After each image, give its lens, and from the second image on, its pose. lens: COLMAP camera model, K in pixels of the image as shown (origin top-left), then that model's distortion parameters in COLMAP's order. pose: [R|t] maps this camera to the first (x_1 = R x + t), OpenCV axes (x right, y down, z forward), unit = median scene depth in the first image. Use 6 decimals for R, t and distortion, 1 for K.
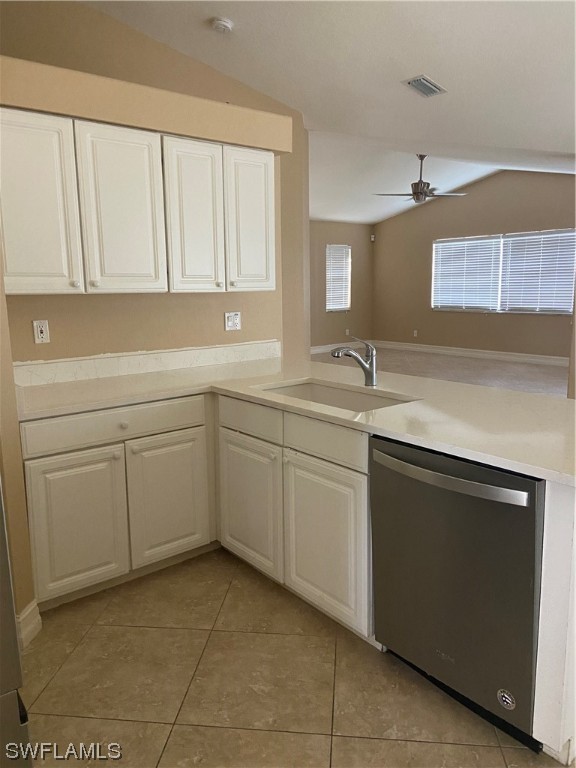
lens RADIAL K [[575.6, 0, 287.1], [0, 575.6, 373.7], [0, 0, 1]] dist [0.056843, 0.001167]
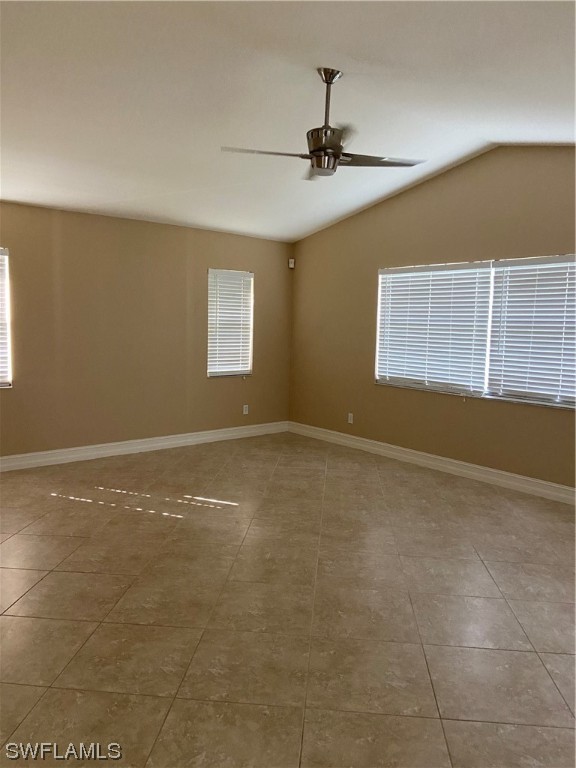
lens RADIAL K [[575.6, 0, 287.1], [0, 575.6, 373.7], [0, 0, 1]] dist [0.056843, 0.001167]
pose [[0.998816, 0.043144, 0.022490, 0.151764], [-0.041367, 0.996382, -0.074238, -0.074994], [-0.025611, 0.073220, 0.996987, 0.423140]]
